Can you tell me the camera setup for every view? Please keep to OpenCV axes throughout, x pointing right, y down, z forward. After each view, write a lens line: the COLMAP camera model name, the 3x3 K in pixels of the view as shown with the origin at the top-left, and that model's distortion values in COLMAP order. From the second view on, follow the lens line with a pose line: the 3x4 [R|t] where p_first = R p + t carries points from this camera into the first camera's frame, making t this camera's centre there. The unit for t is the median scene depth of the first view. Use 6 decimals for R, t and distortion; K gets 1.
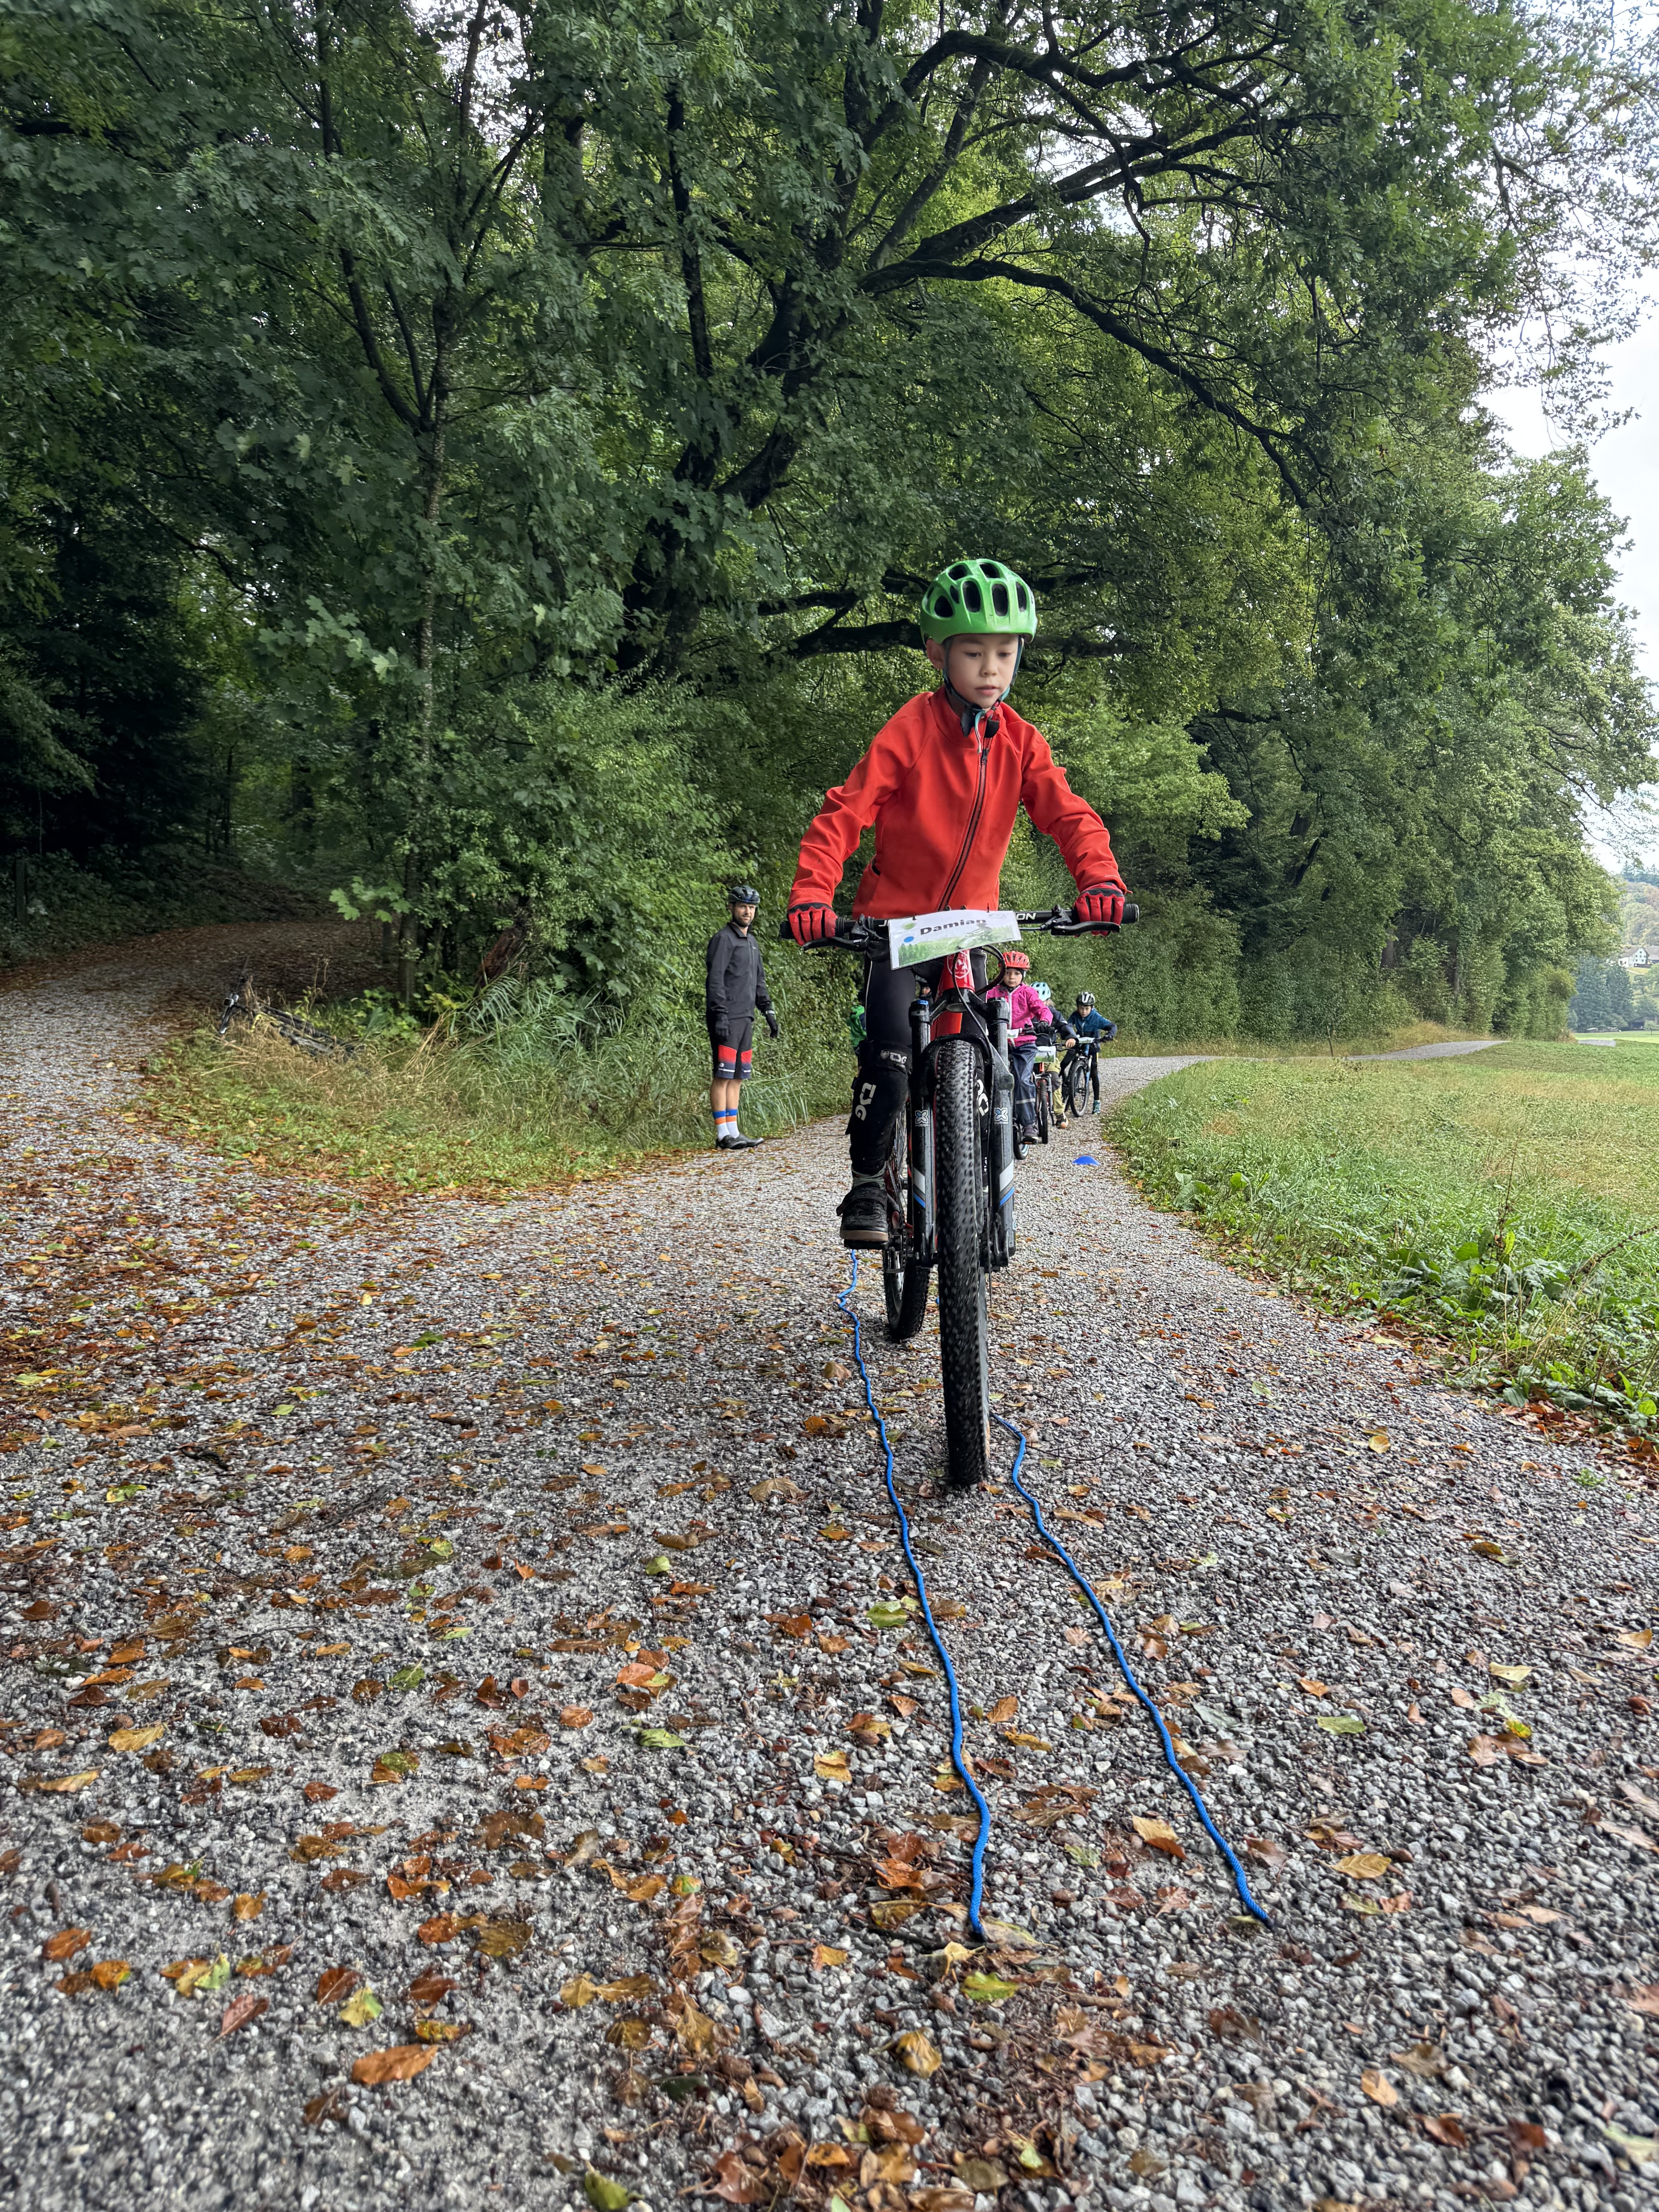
lens RADIAL K [[1550.1, 0, 827.8], [0, 1550.1, 1098.9], [0, 0, 1]] dist [0.007382, -0.010602]
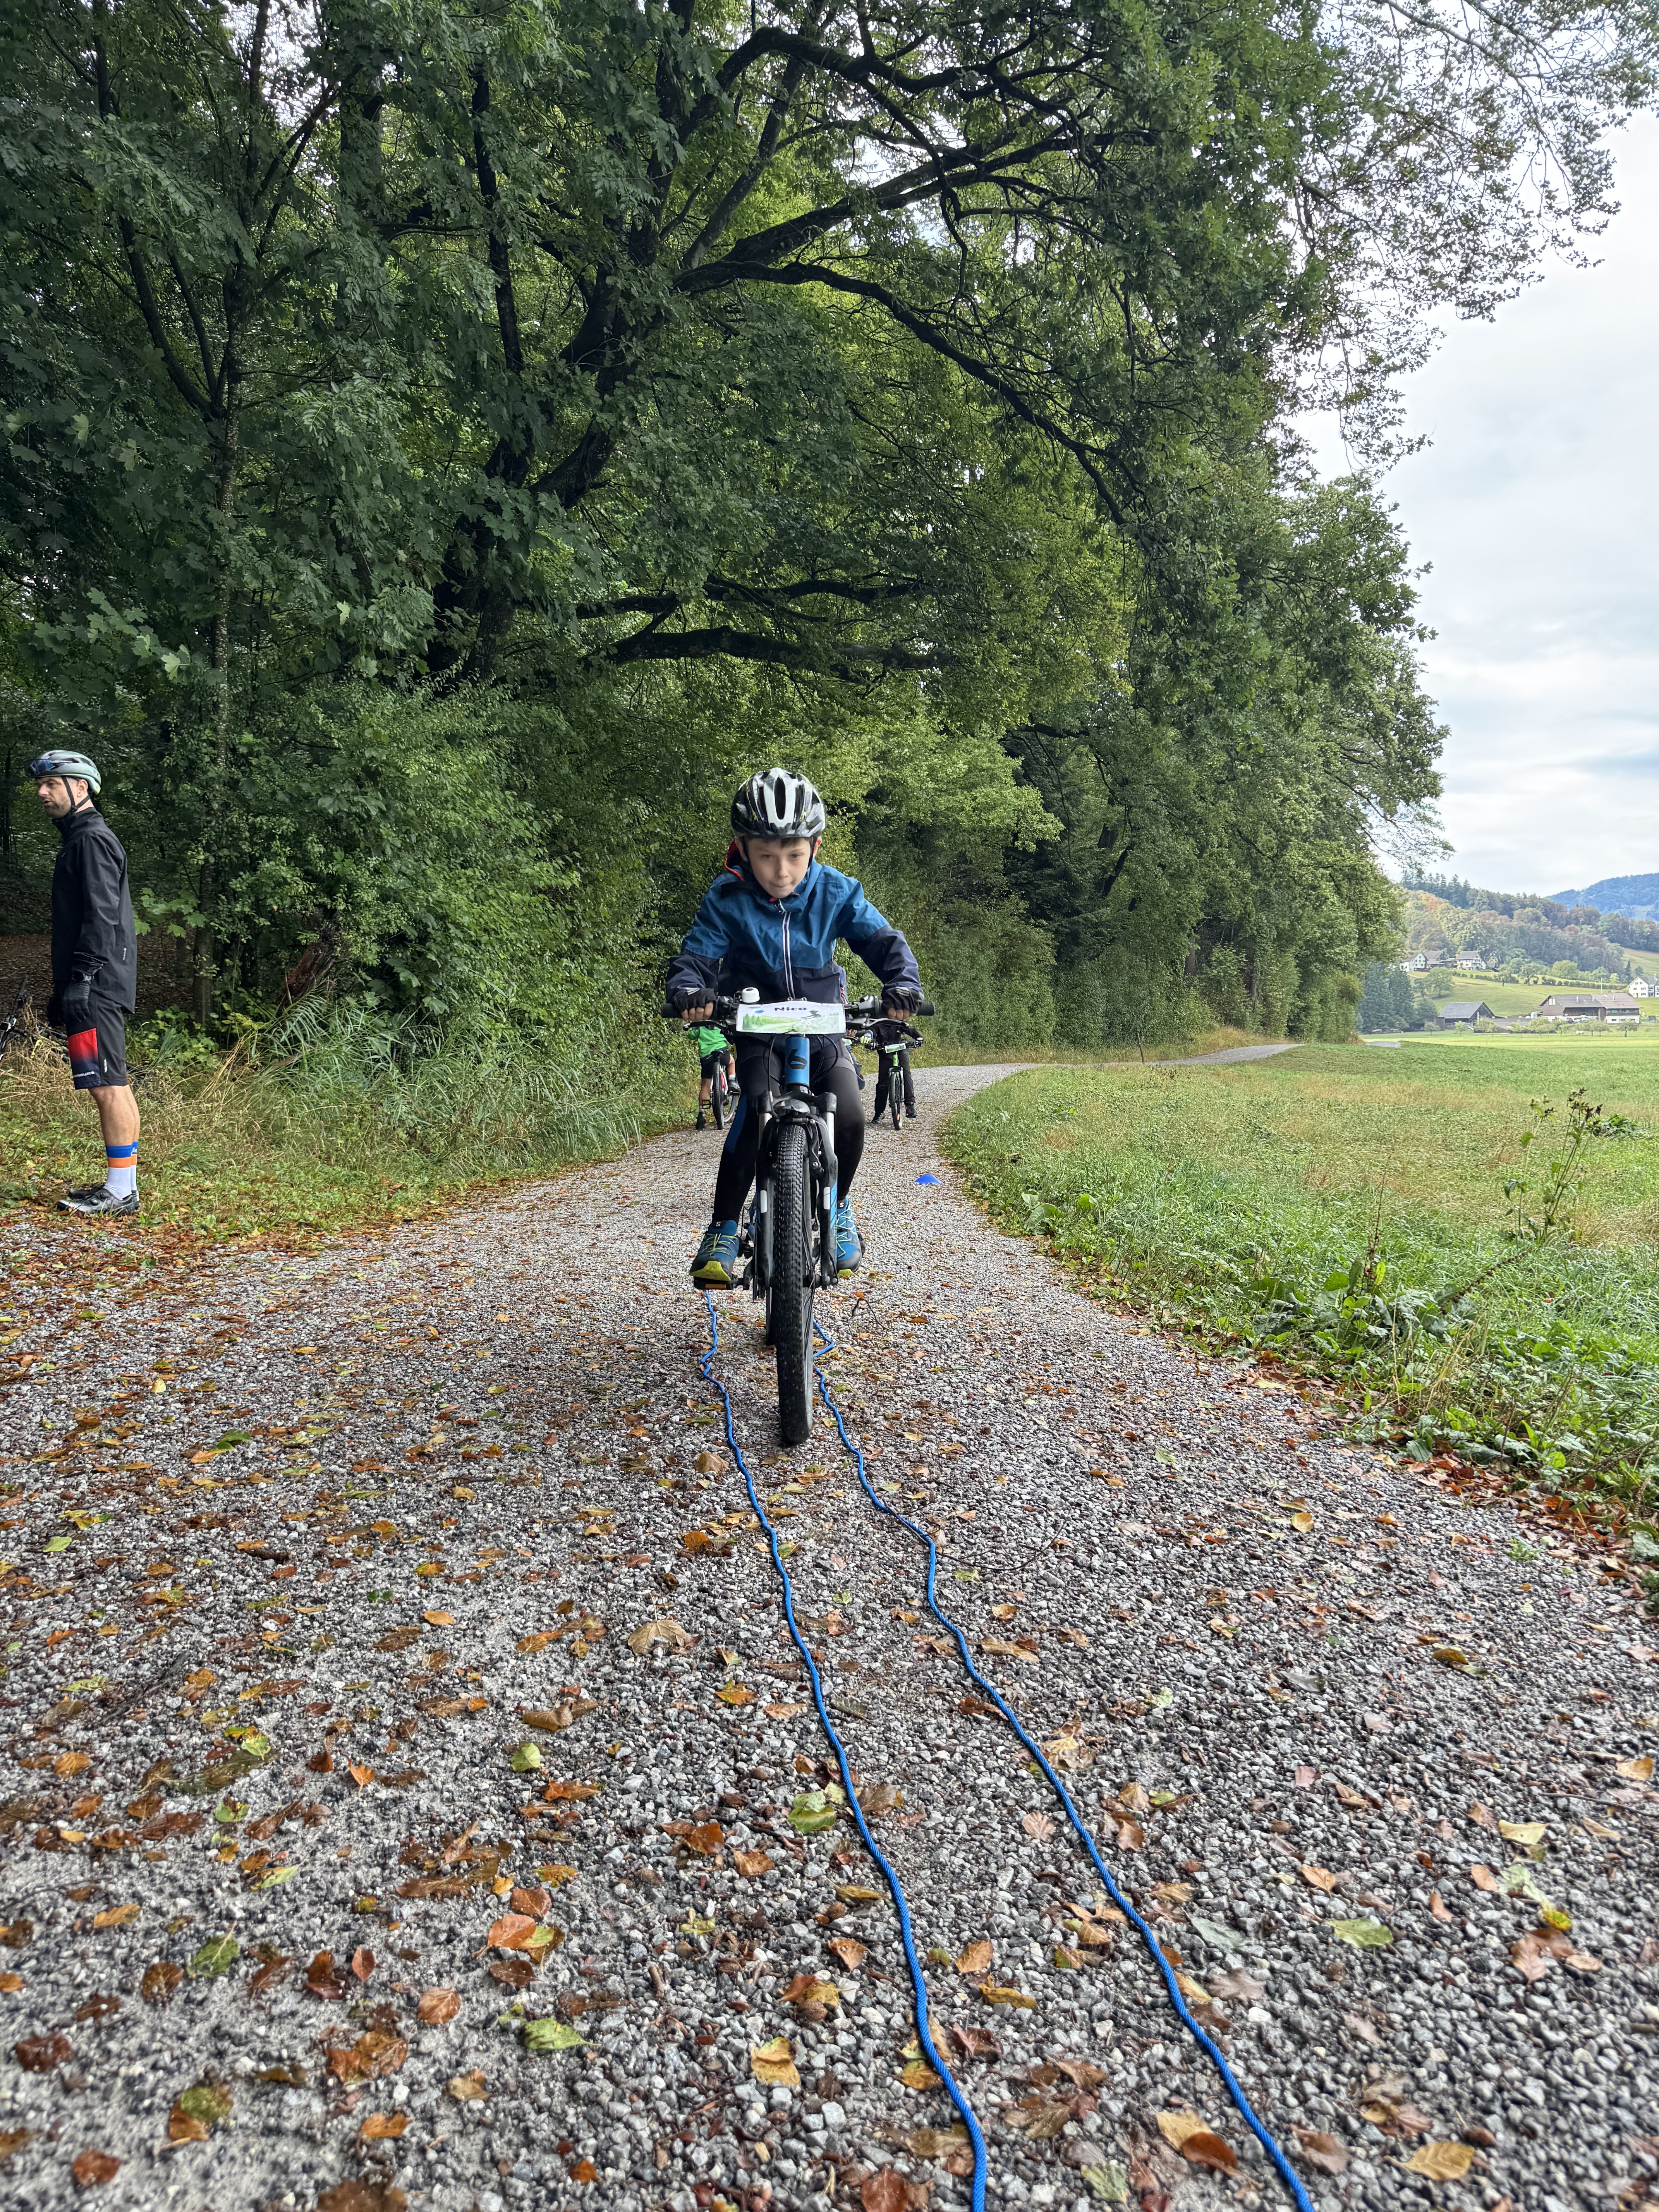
lens RADIAL K [[1547.5, 0, 822.1], [0, 1547.5, 1112.6], [0, 0, 1]] dist [-0.001193, -0.005485]
pose [[0.993553, -0.016233, 0.112199, -0.045133], [0.015791, 0.999864, 0.004827, -0.048090], [-0.112262, -0.003025, 0.993674, 0.184667]]
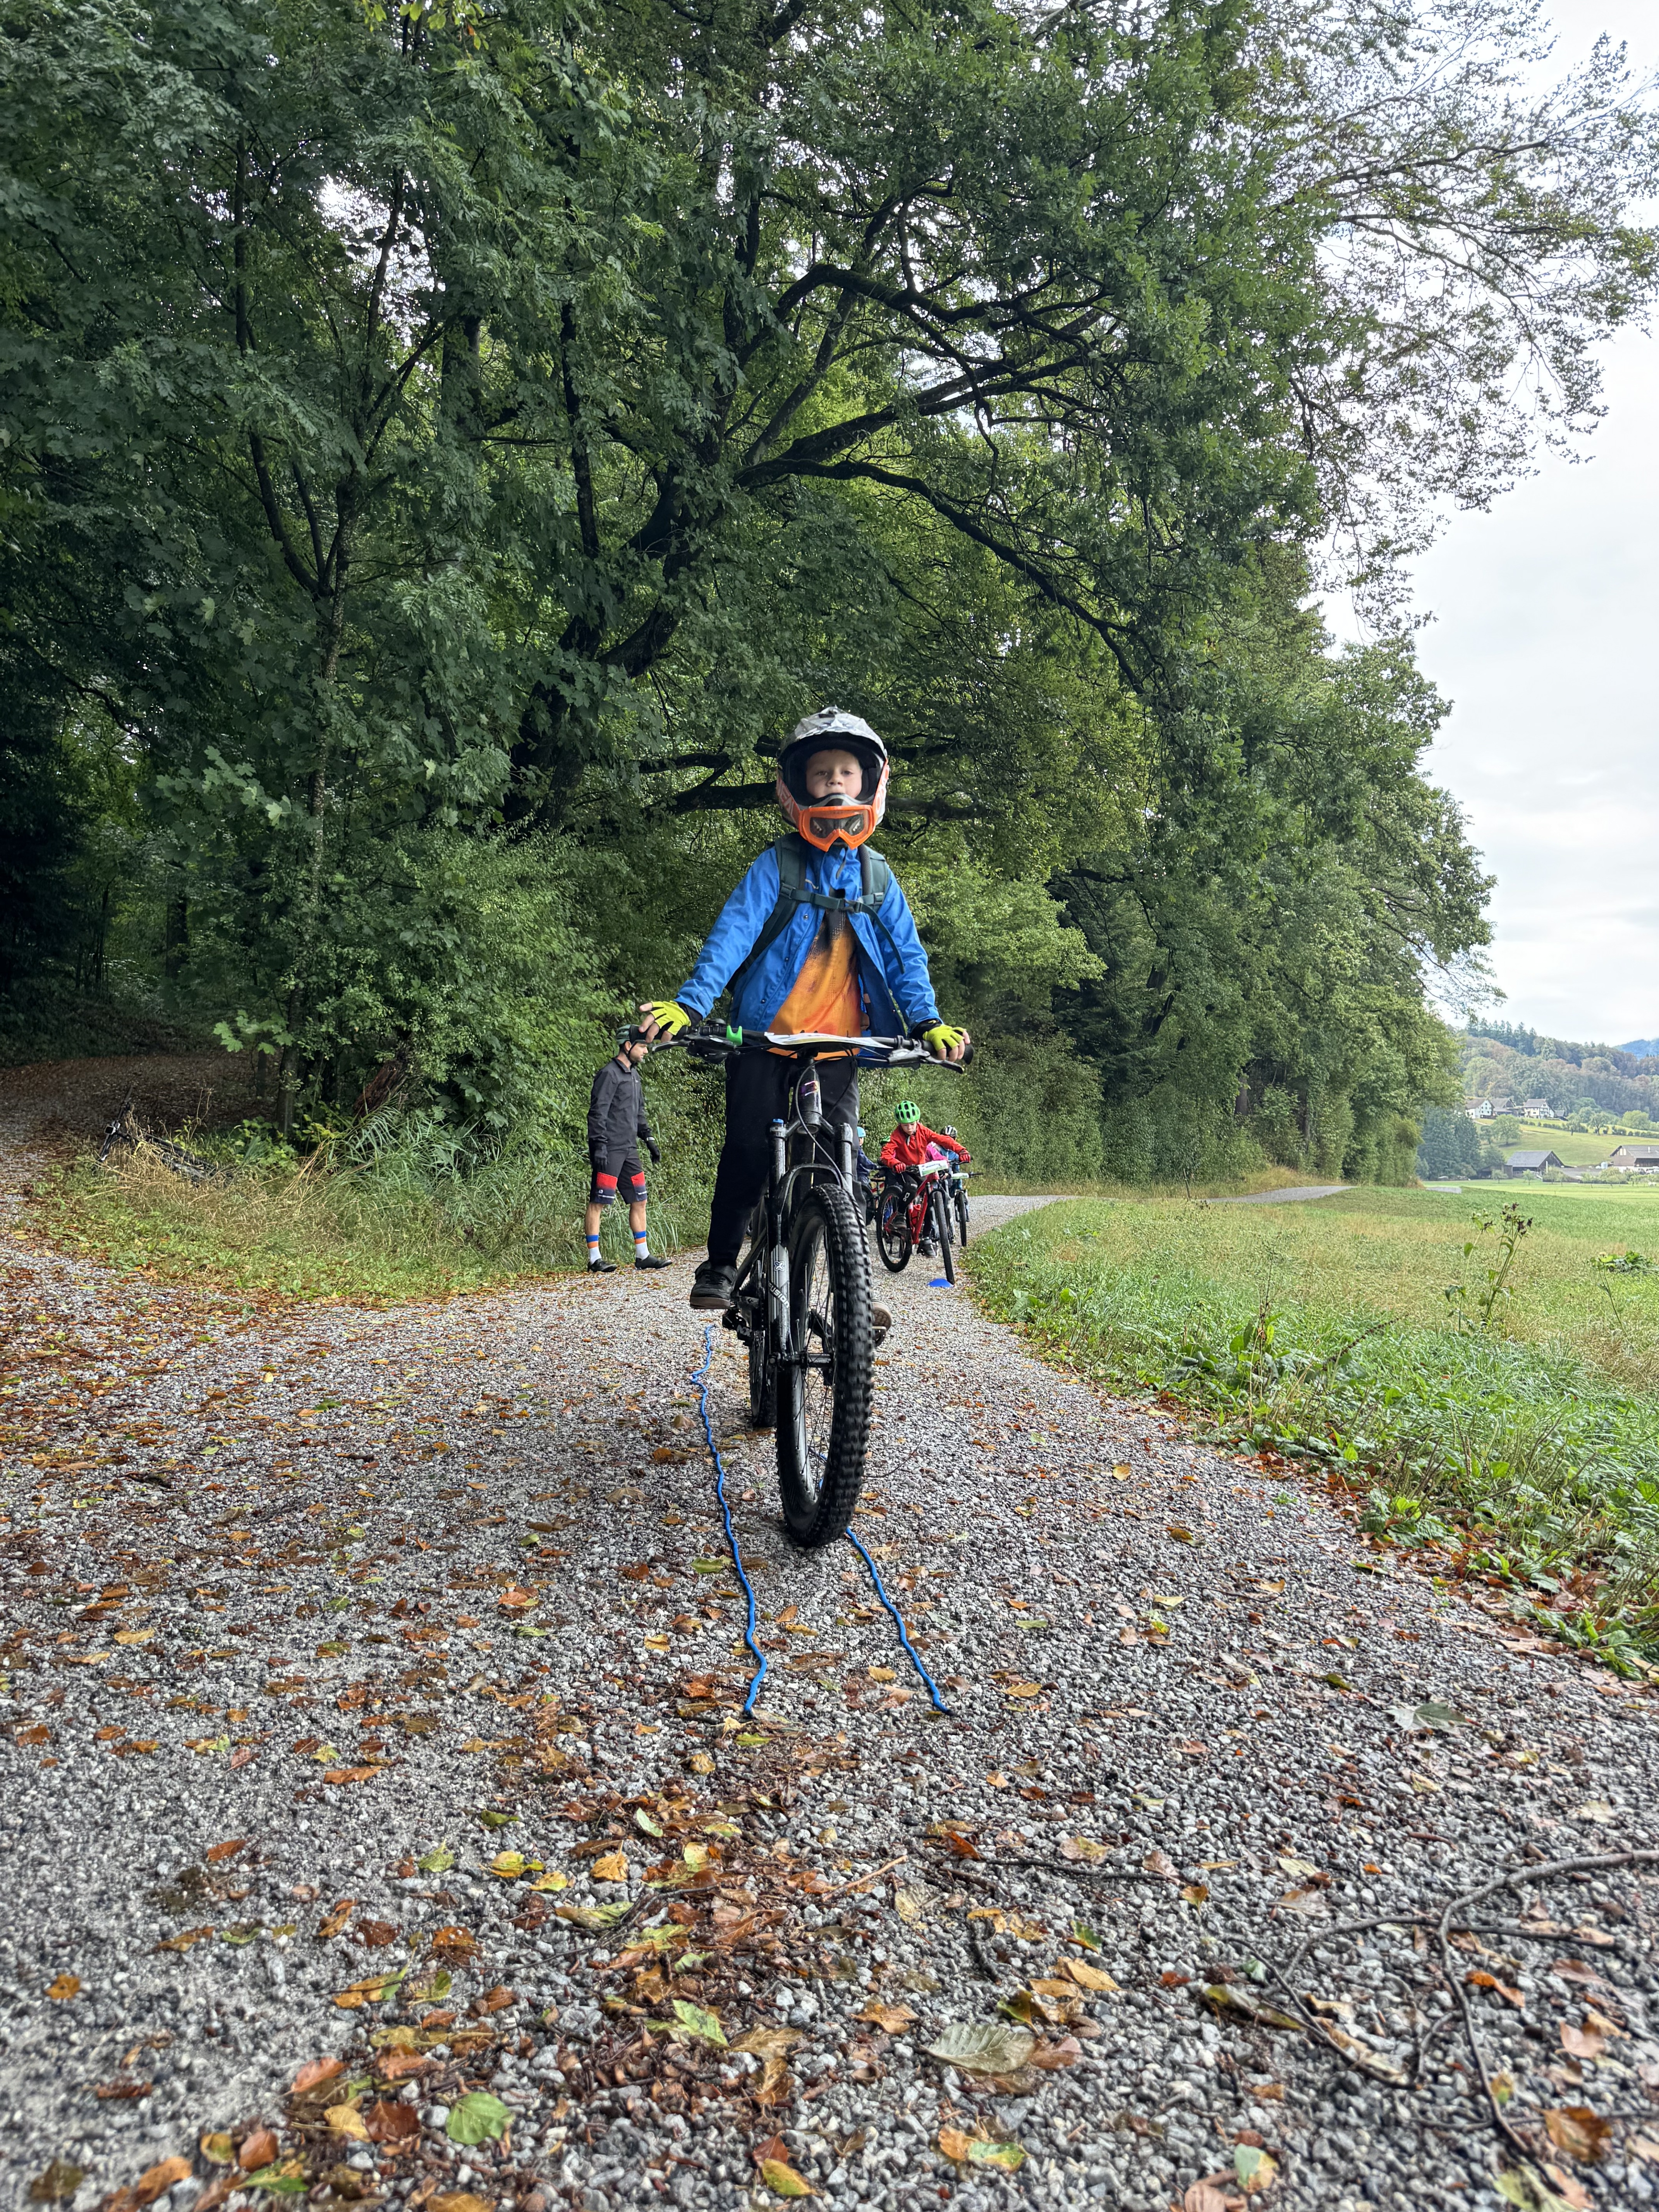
lens RADIAL K [[1542.1, 0, 827.9], [0, 1542.1, 1083.9], [0, 0, 1]] dist [0.051225, -0.077461]
pose [[0.996828, 0.011790, 0.078711, 0.033862], [-0.003734, 0.994805, -0.101732, 0.062892], [-0.079502, 0.101116, 0.991693, -0.368306]]
